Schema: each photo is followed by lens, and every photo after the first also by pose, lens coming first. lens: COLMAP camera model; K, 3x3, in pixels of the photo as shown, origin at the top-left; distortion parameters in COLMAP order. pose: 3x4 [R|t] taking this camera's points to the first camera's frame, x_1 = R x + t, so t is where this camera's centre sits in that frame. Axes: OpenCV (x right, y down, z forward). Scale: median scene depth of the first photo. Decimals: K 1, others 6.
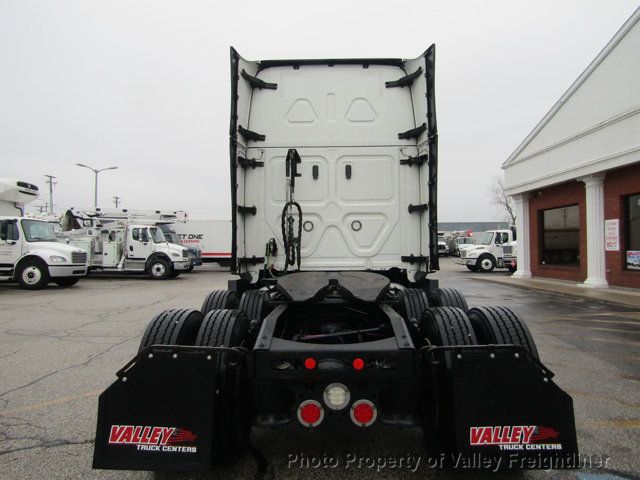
lens RADIAL K [[455.2, 0, 320.0], [0, 455.2, 240.0], [0, 0, 1]] dist [-0.018747, 0.002190]
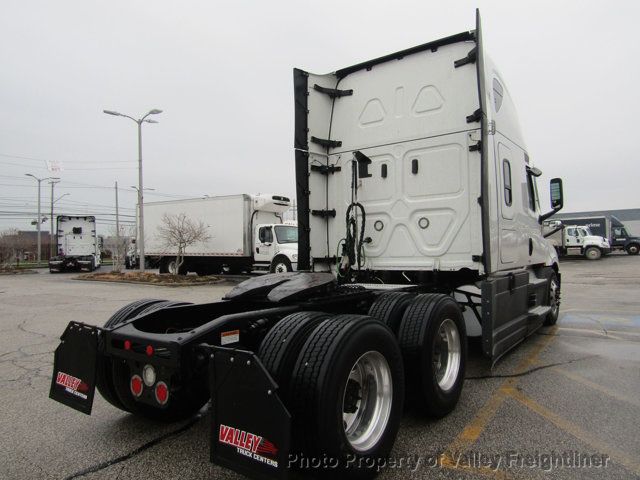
lens RADIAL K [[455.2, 0, 320.0], [0, 455.2, 240.0], [0, 0, 1]] dist [-0.018747, 0.002190]
pose [[0.810401, -0.024713, -0.585355, 0.453571], [0.029459, 0.999565, -0.001416, -0.001704], [0.585135, -0.016096, 0.810776, 0.115207]]
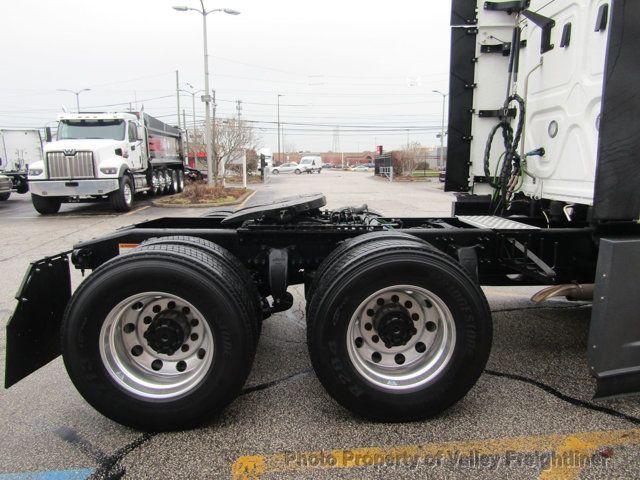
lens RADIAL K [[455.2, 0, 320.0], [0, 455.2, 240.0], [0, 0, 1]] dist [-0.018747, 0.002190]
pose [[0.044791, 0.165437, -0.985203, 0.601948], [0.021246, 0.985812, 0.166505, 0.009811], [0.998770, -0.028390, 0.040641, 0.649480]]
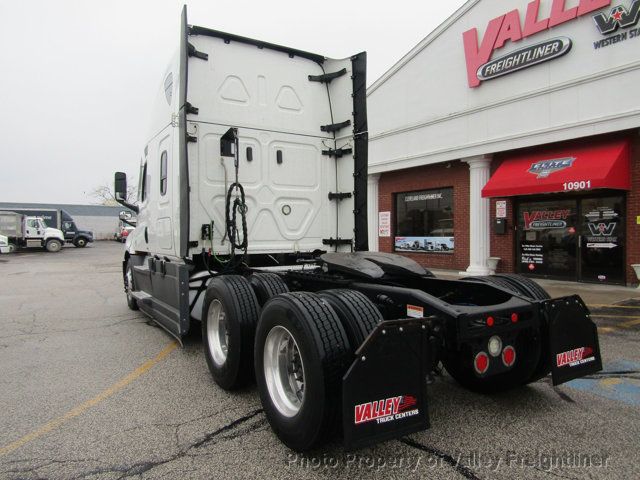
lens RADIAL K [[455.2, 0, 320.0], [0, 455.2, 240.0], [0, 0, 1]] dist [-0.018747, 0.002190]
pose [[0.837694, -0.002732, 0.546133, -0.421082], [-0.012272, 0.999641, 0.023825, 0.011260], [-0.546002, -0.026660, 0.837360, 0.089861]]
